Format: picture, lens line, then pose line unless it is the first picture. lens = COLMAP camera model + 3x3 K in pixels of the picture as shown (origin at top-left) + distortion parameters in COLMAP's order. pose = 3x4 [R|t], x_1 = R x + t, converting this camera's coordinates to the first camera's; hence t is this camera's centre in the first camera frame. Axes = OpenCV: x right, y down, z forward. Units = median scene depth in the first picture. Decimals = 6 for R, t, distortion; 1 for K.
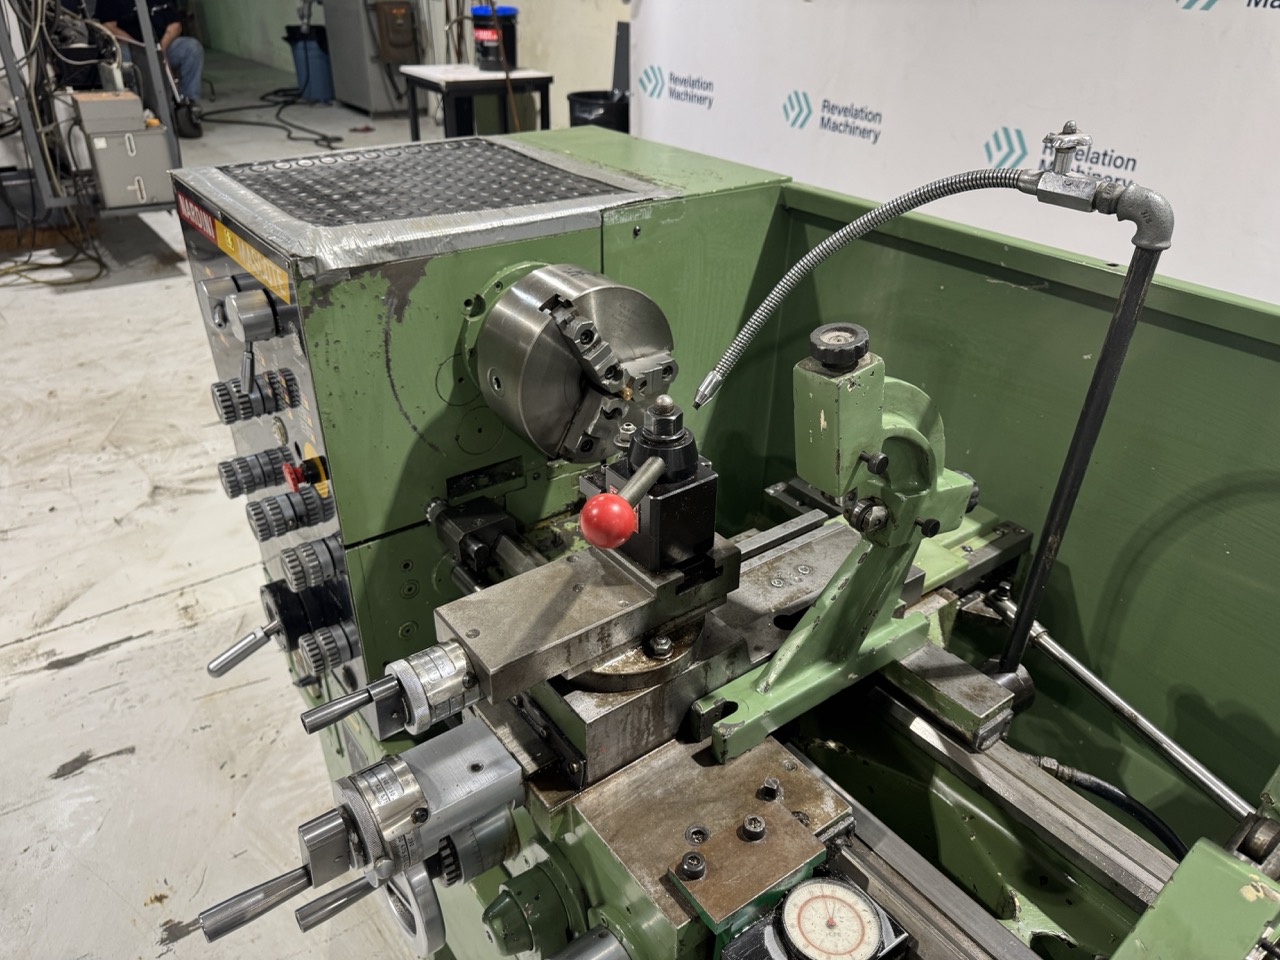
lens RADIAL K [[905.5, 0, 651.5], [0, 905.5, 484.5], [0, 0, 1]] dist [0.048849, -0.053953]
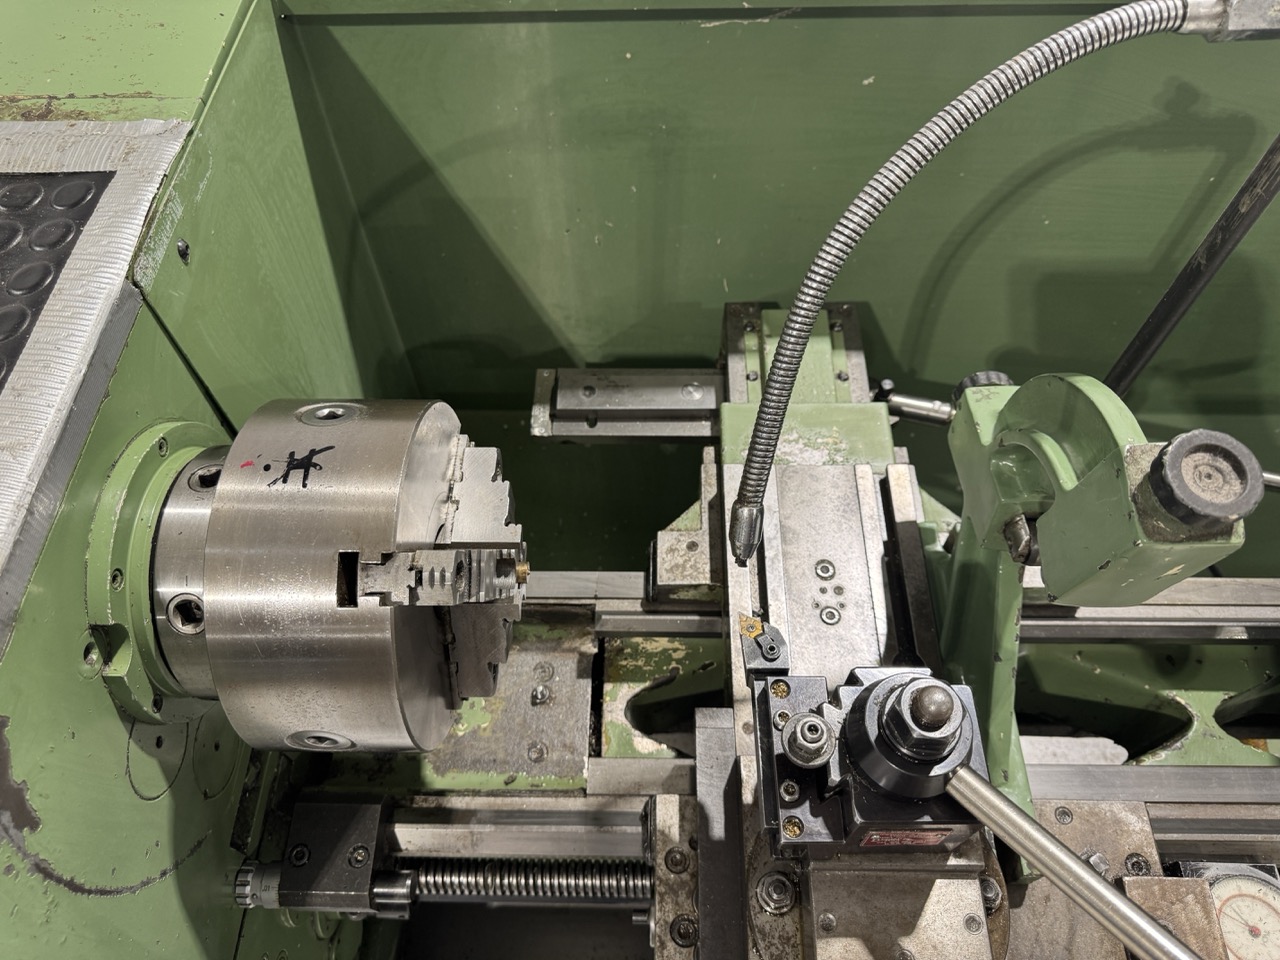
lens RADIAL K [[905.5, 0, 632.7], [0, 905.5, 479.7], [0, 0, 1]] dist [0.048849, -0.053953]
pose [[0.618058, -0.682717, 0.389747, -0.213088], [0.420911, 0.706114, 0.569417, -0.565708], [-0.663957, -0.187884, 0.723783, 0.712570]]
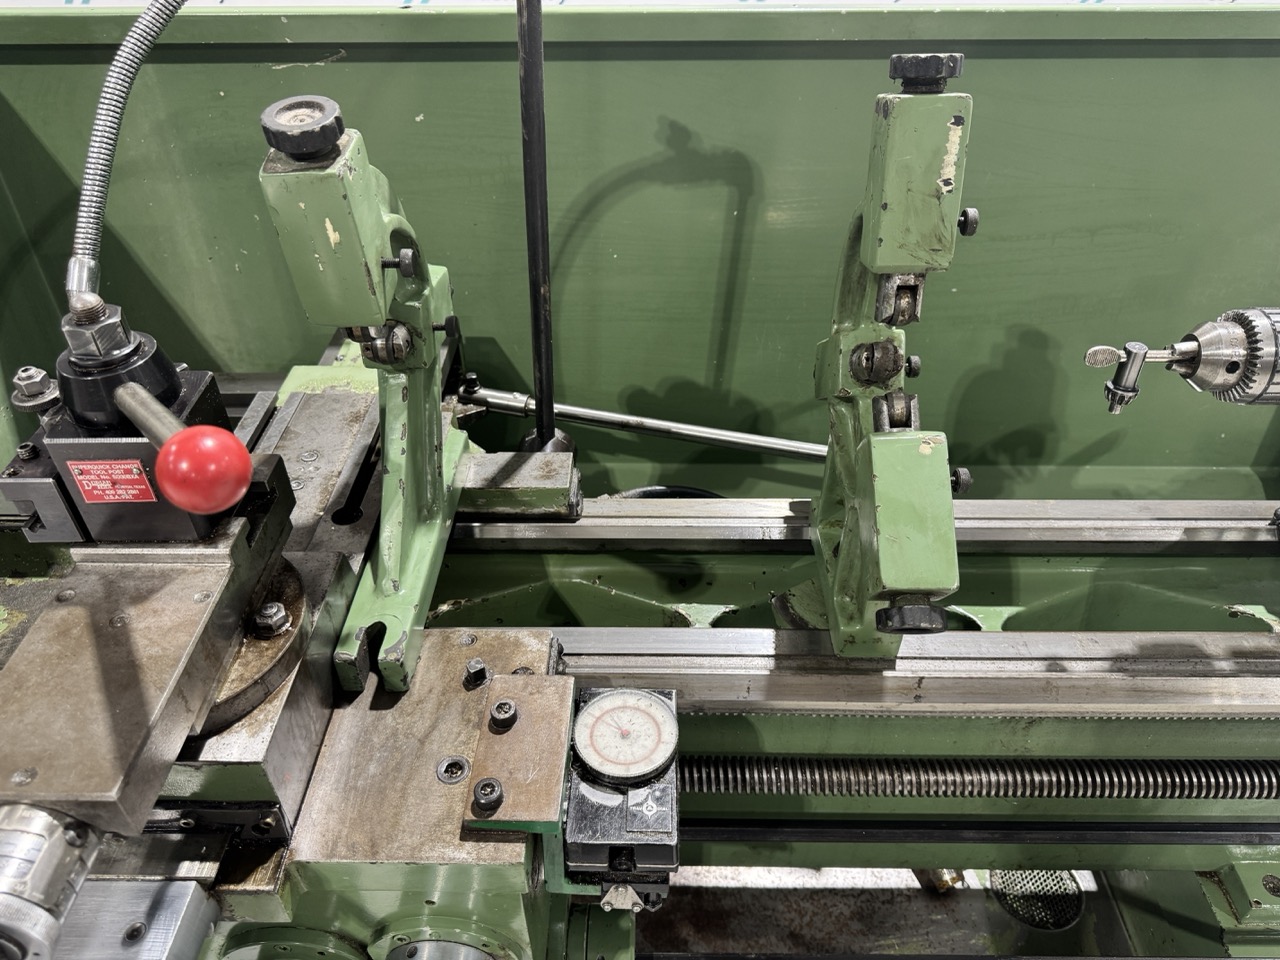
lens RADIAL K [[905.5, 0, 633.8], [0, 905.5, 485.5], [0, 0, 1]] dist [0.048849, -0.053953]
pose [[0.619592, -0.514200, 0.593047, -0.186712], [0.418851, 0.855576, 0.304226, -0.014758], [-0.663830, 0.059902, 0.745481, 0.241501]]
